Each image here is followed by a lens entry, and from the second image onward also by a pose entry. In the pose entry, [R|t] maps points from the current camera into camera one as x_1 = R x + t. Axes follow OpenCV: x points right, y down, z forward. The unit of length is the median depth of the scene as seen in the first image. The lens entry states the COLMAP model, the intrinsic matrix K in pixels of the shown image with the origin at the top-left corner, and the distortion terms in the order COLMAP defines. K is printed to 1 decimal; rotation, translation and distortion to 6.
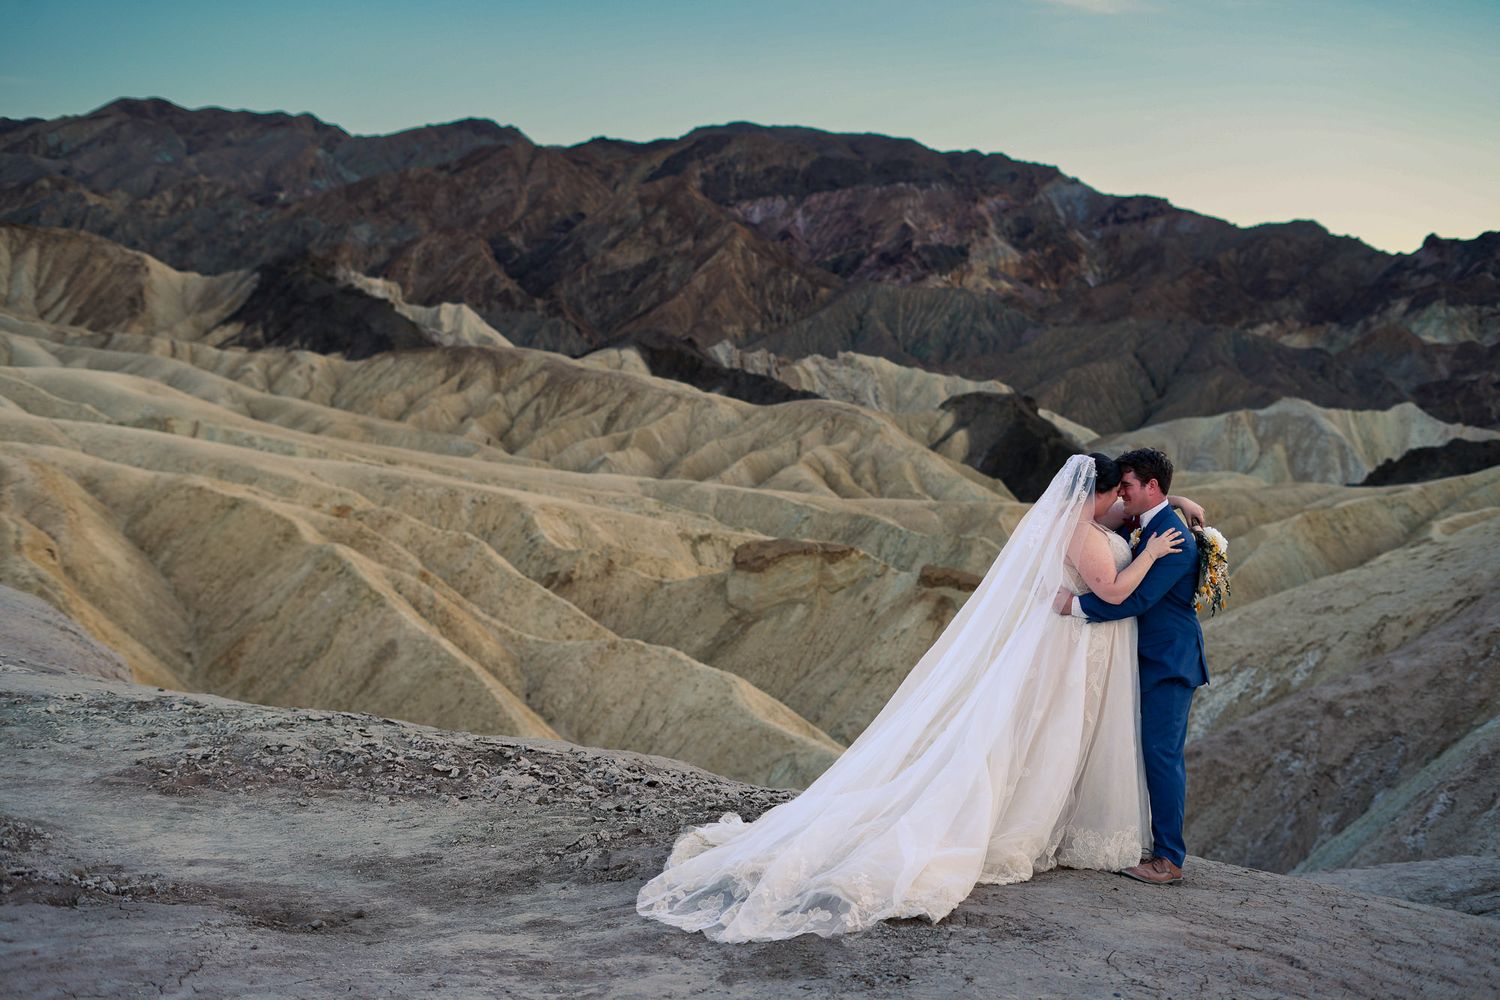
lens RADIAL K [[2154.7, 0, 759.9], [0, 2154.7, 496.5], [0, 0, 1]] dist [-0.023307, 0.000000]
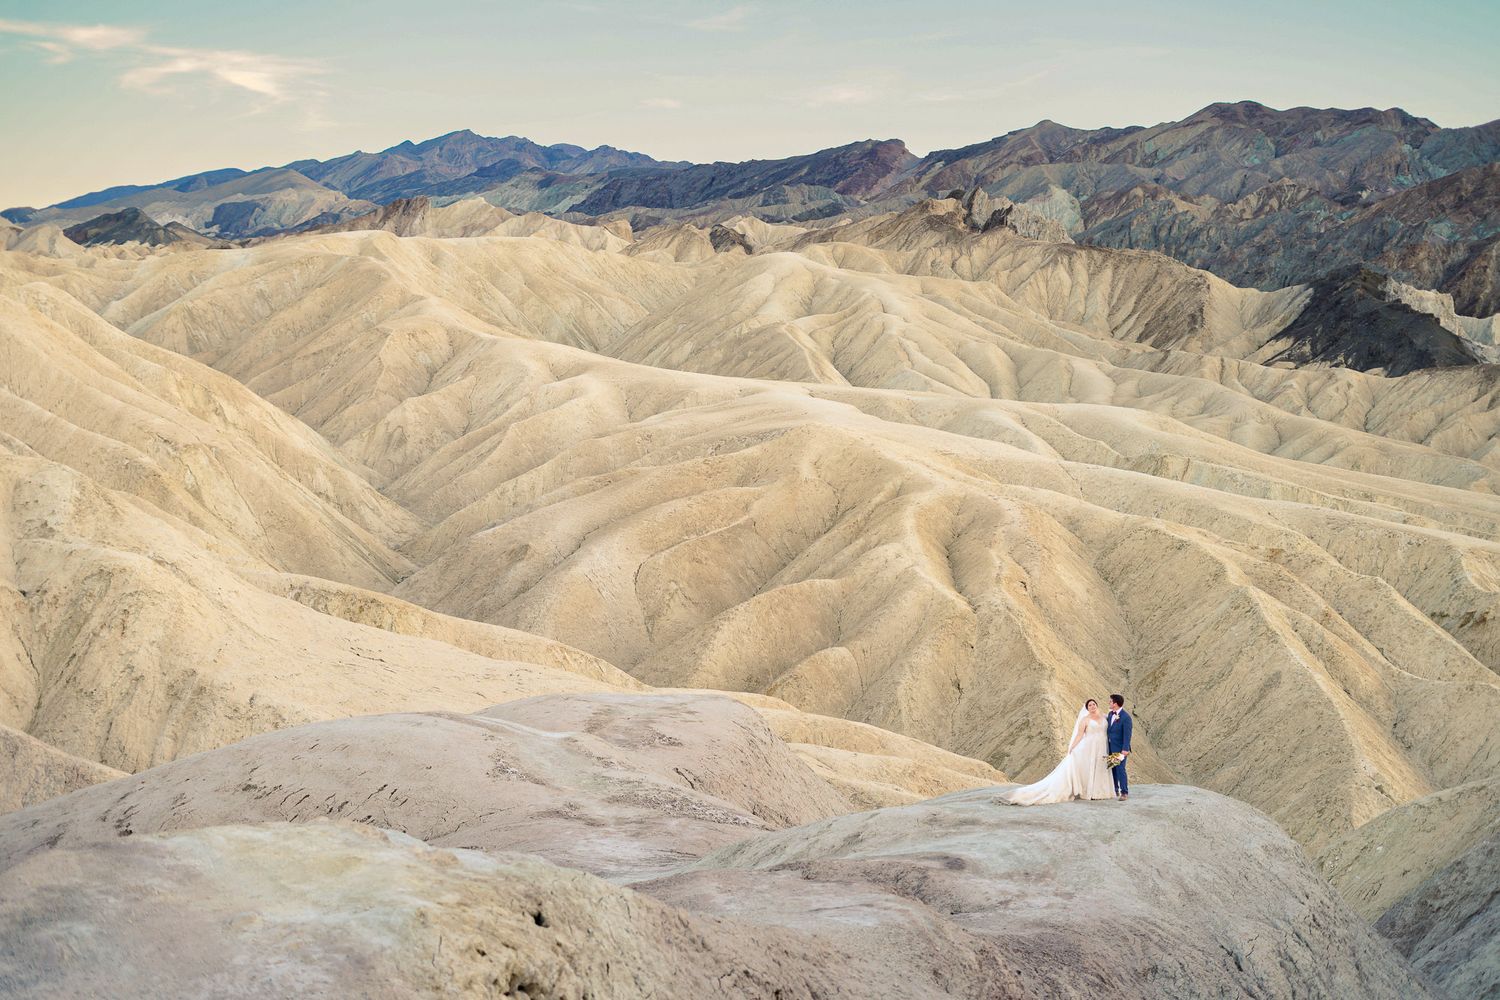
lens RADIAL K [[2154.7, 0, 755.3], [0, 2154.7, 495.7], [0, 0, 1]] dist [-0.023307, 0.000000]
pose [[0.876115, 0.024923, -0.481458, 0.085441], [-0.021751, 0.999689, 0.012170, -0.022897], [0.481611, -0.000191, 0.876385, -0.115883]]
